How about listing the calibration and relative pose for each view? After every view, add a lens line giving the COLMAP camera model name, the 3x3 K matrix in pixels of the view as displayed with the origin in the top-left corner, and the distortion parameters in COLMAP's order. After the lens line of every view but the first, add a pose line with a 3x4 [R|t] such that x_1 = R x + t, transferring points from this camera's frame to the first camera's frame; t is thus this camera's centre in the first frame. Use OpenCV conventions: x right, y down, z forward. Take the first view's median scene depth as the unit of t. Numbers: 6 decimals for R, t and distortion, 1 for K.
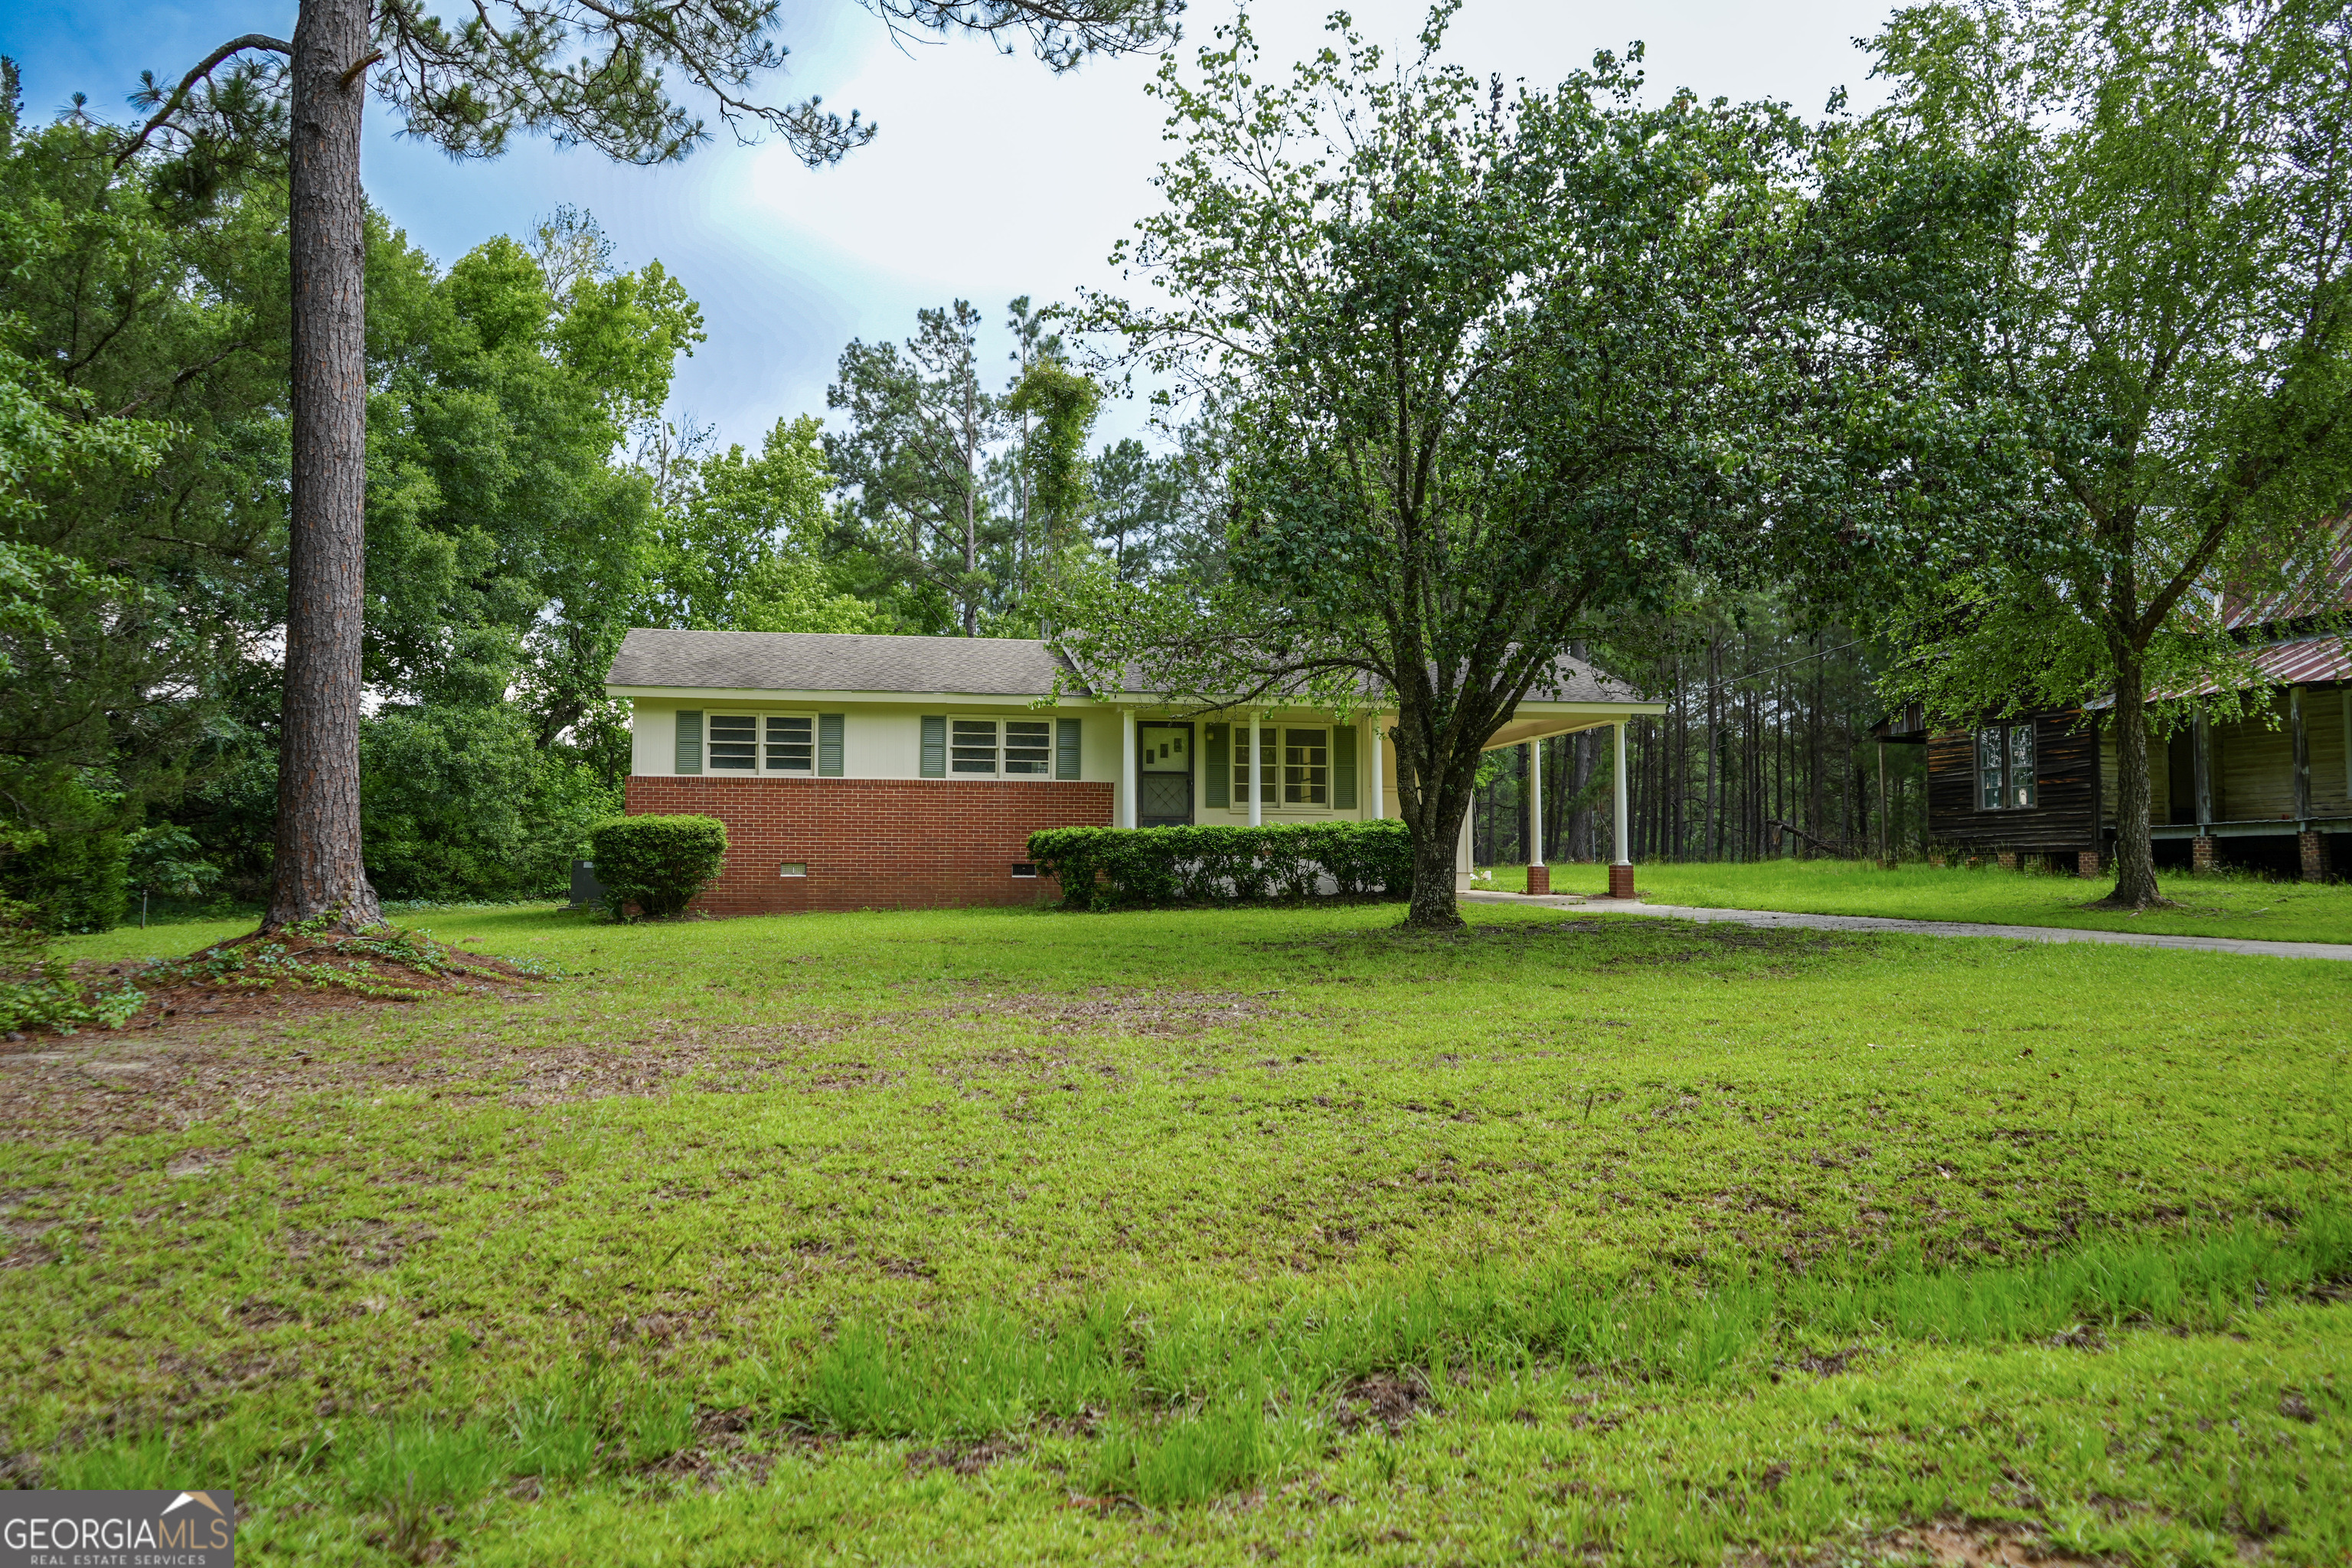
lens RADIAL K [[1924.6, 0, 1179.9], [0, 1924.6, 780.2], [0, 0, 1]] dist [0.014314, 0.063864]
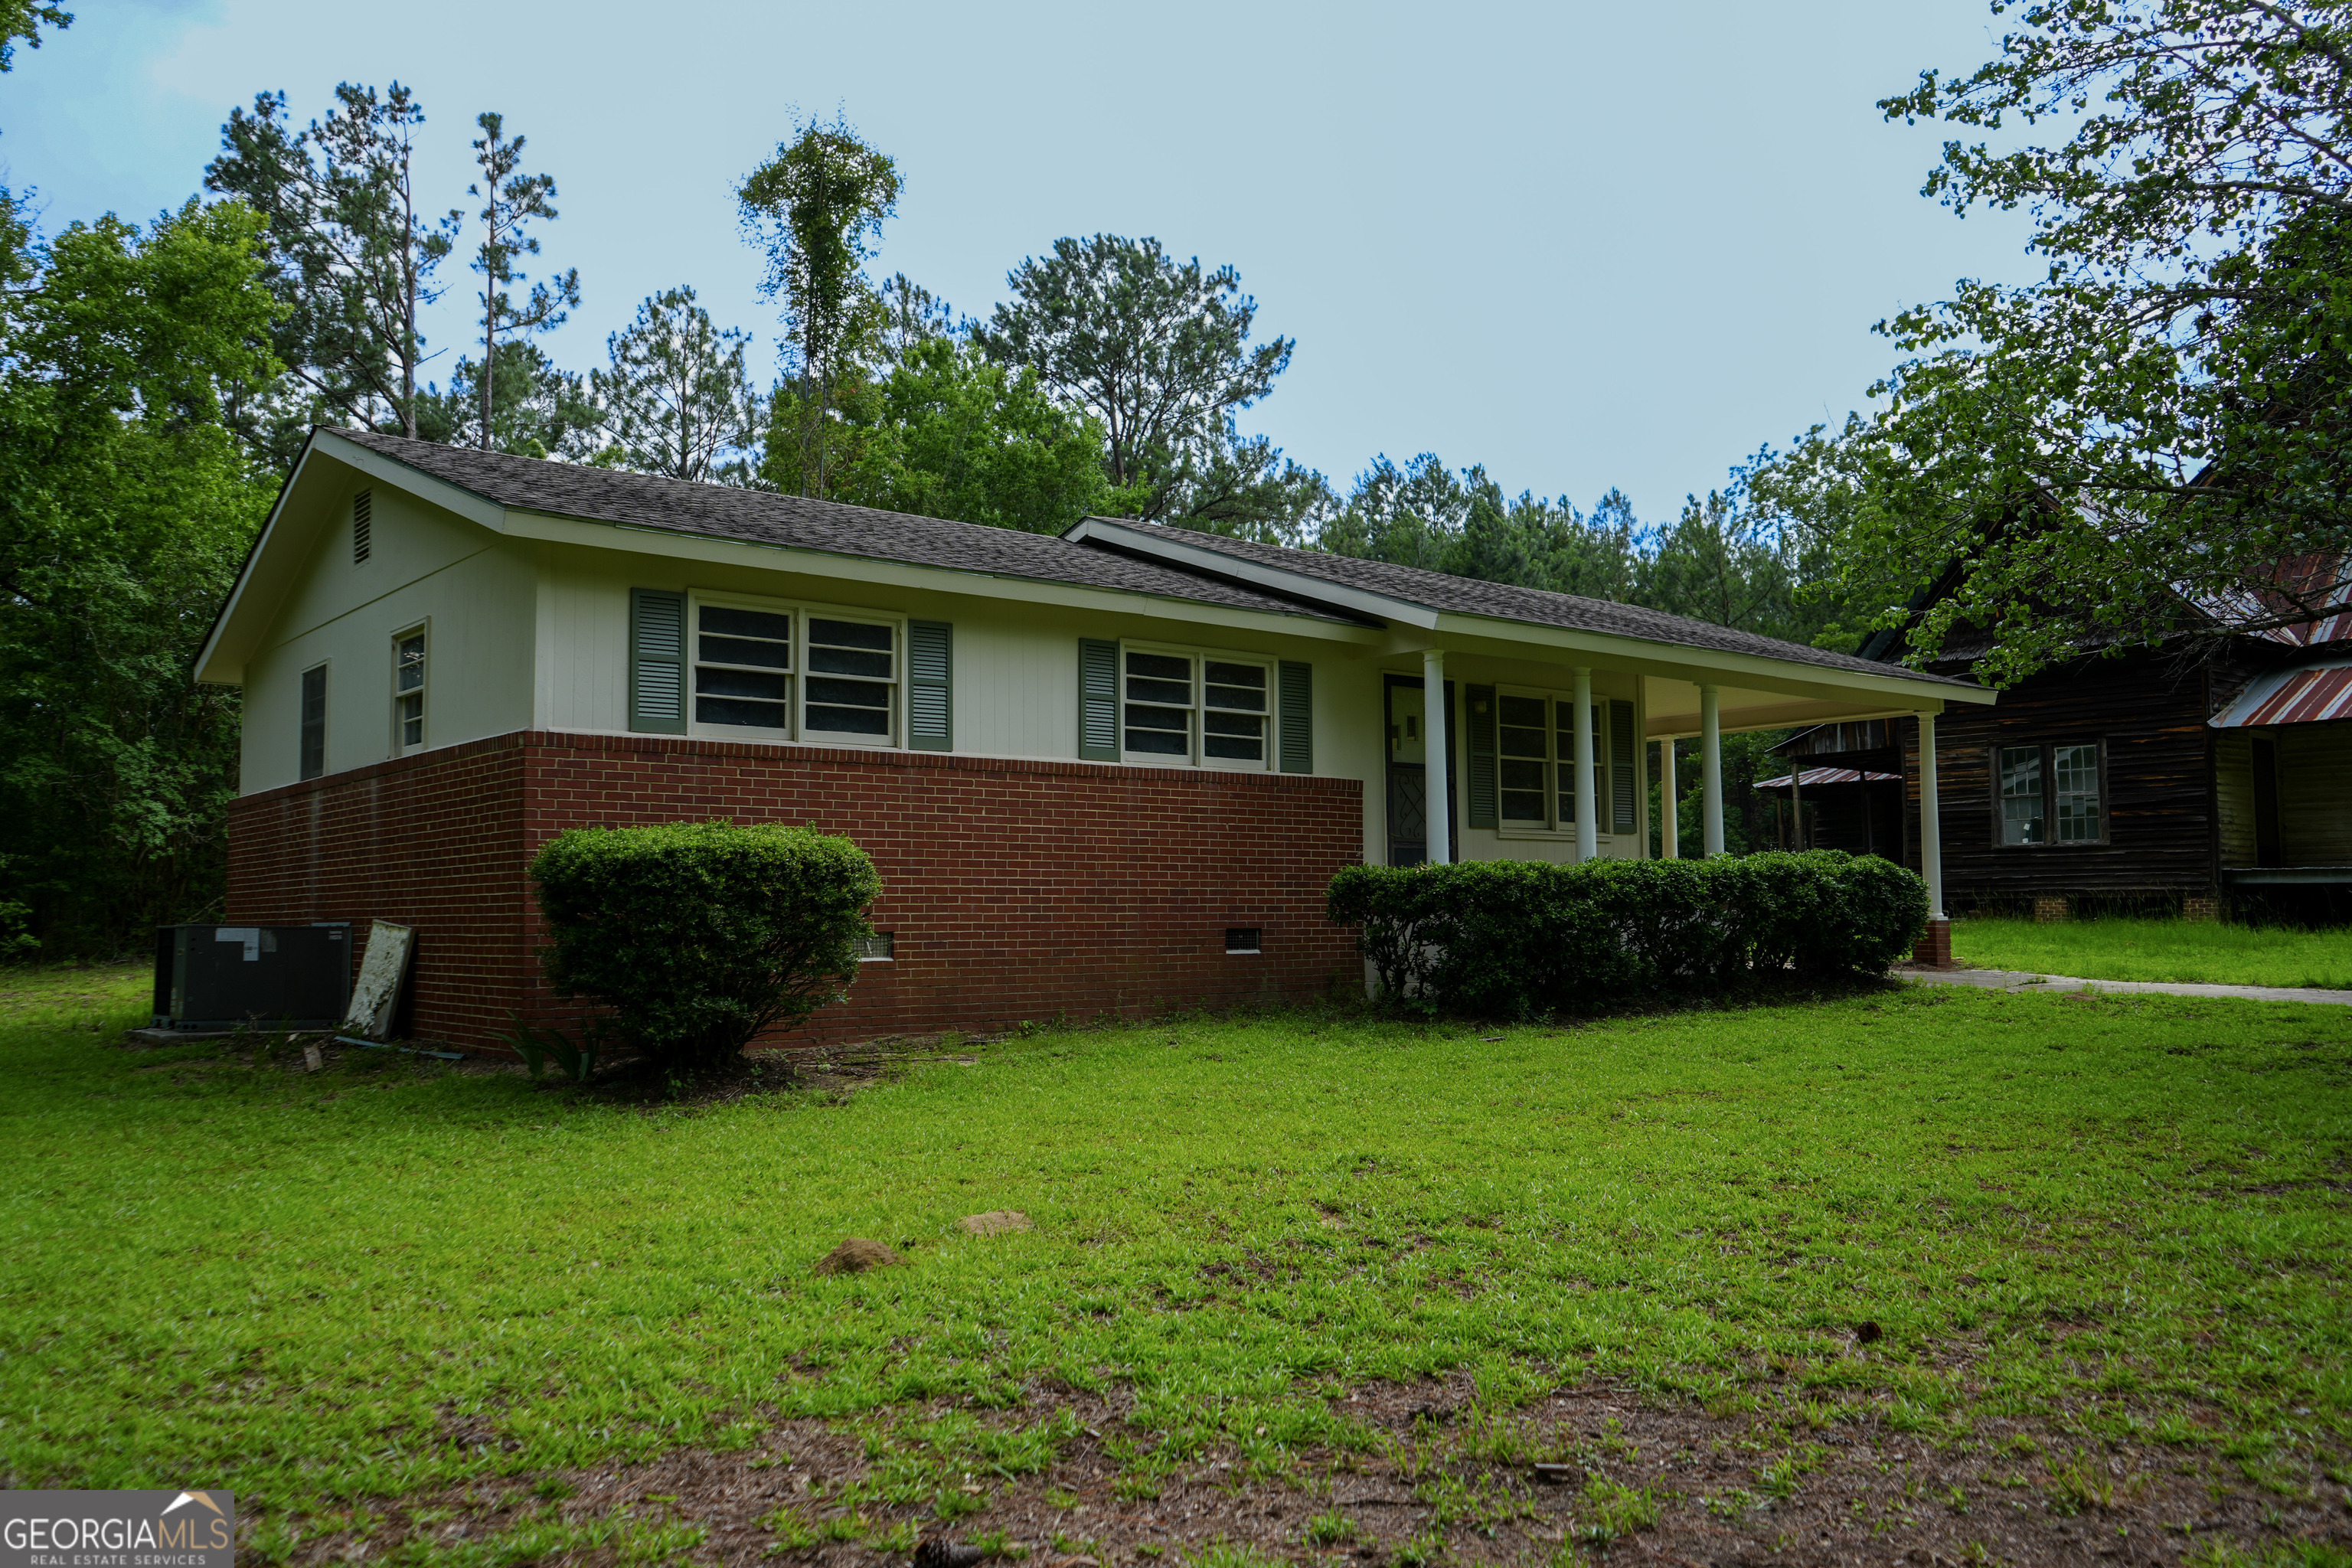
lens RADIAL K [[1889.1, 0, 1172.7], [0, 1889.1, 776.2], [0, 0, 1]] dist [-0.036185, 0.043918]
pose [[0.883610, 0.030520, 0.467227, -0.346783], [-0.022784, 0.999494, -0.022200, 0.013511], [-0.467668, 0.008971, 0.883859, 0.554596]]
